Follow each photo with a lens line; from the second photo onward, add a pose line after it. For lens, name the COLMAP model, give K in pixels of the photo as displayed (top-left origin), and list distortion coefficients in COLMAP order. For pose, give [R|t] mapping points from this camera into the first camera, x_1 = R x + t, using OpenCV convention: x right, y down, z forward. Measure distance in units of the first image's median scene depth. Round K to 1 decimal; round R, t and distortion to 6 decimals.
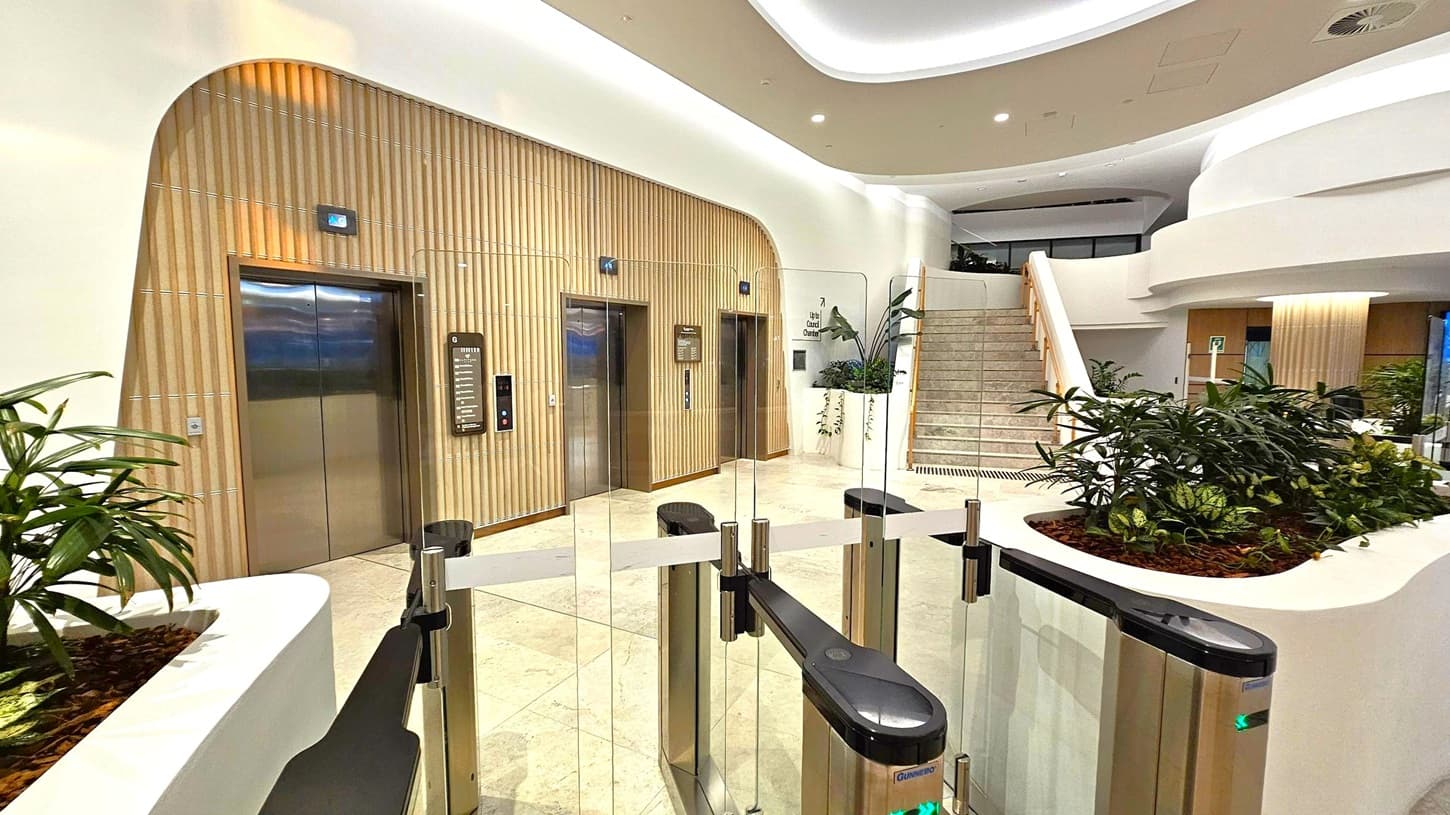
lens RADIAL K [[592.5, 0, 723.7], [0, 592.5, 401.4], [0, 0, 1]] dist [-0.003293, -0.000007]
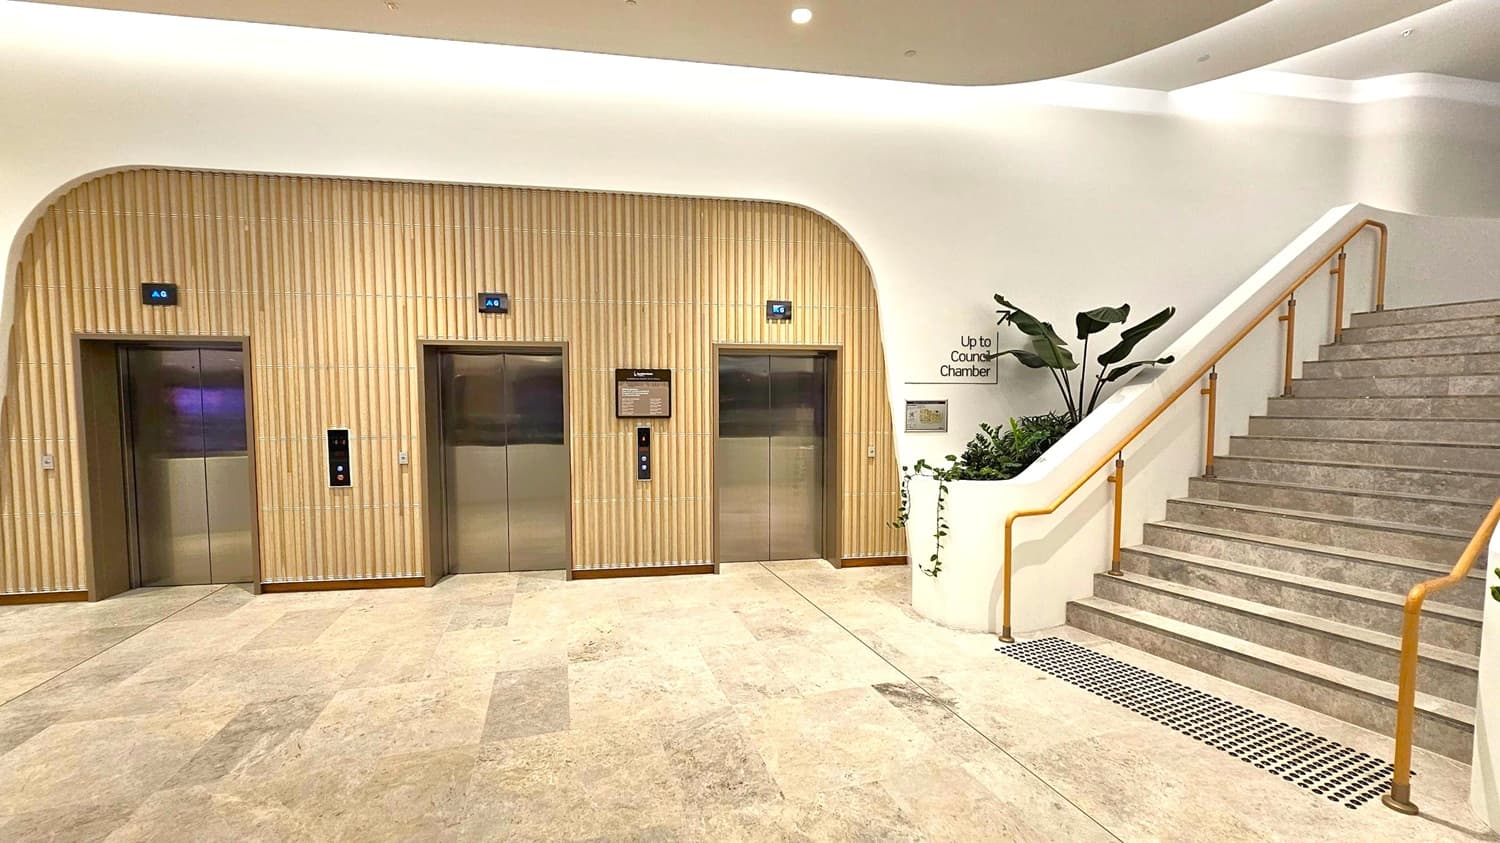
lens RADIAL K [[612.9, 0, 752.0], [0, 612.9, 439.9], [0, 0, 1]] dist [-0.003293, -0.000007]
pose [[0.709462, 0.033532, -0.703946, 0.449383], [-0.053136, 0.998569, -0.005986, -0.031288], [0.702738, 0.041652, 0.710228, 0.420540]]
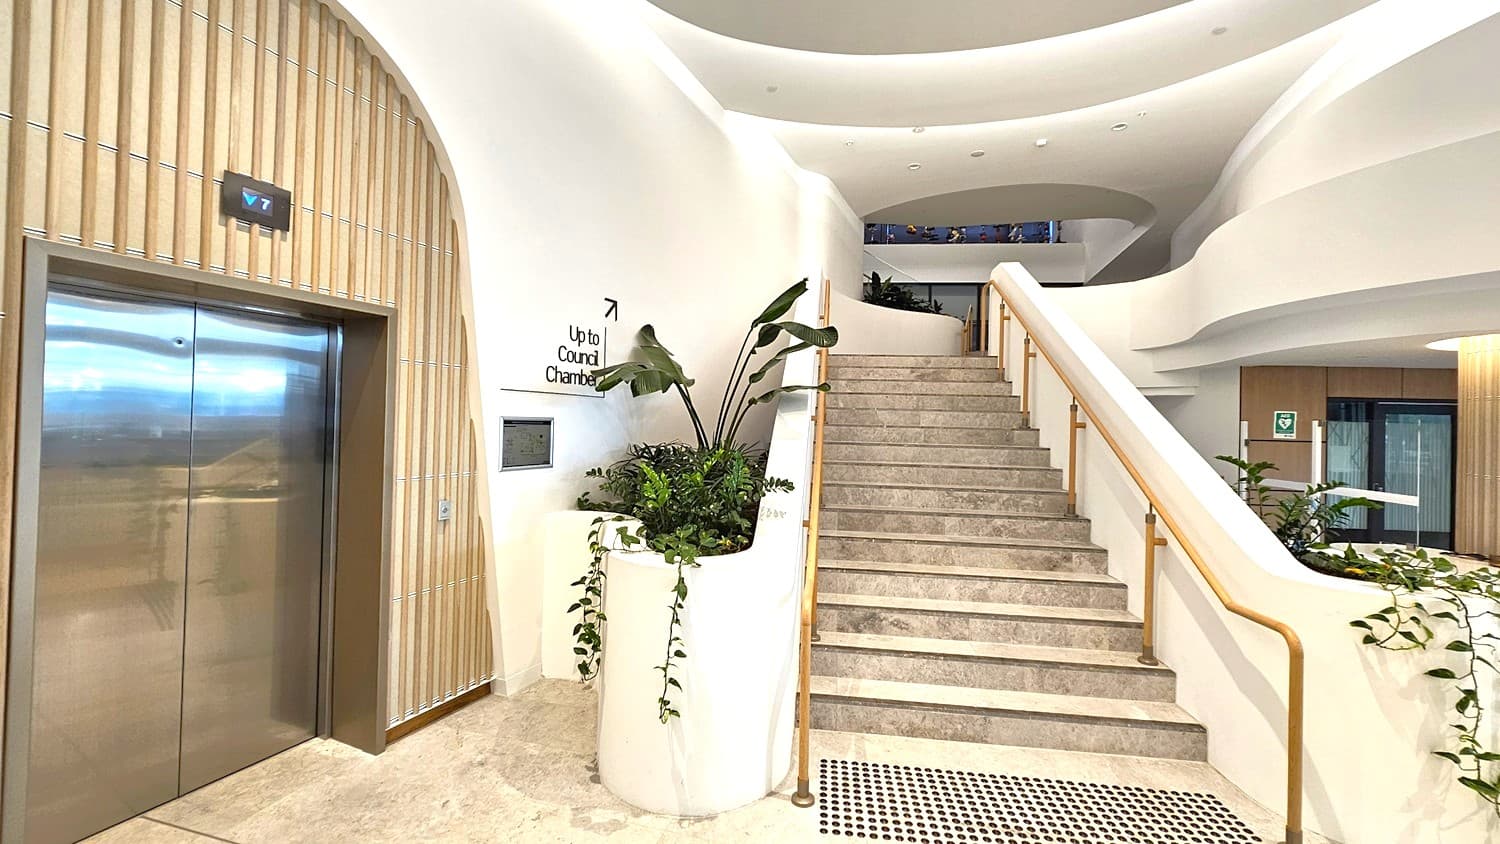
lens RADIAL K [[612.9, 0, 747.3], [0, 612.9, 415.3], [0, 0, 1]] dist [-0.003293, -0.000007]
pose [[0.978077, 0.024692, 0.206775, 0.183919], [-0.006303, 0.996000, -0.089127, -0.053201], [-0.208149, 0.085869, 0.974321, 0.580186]]
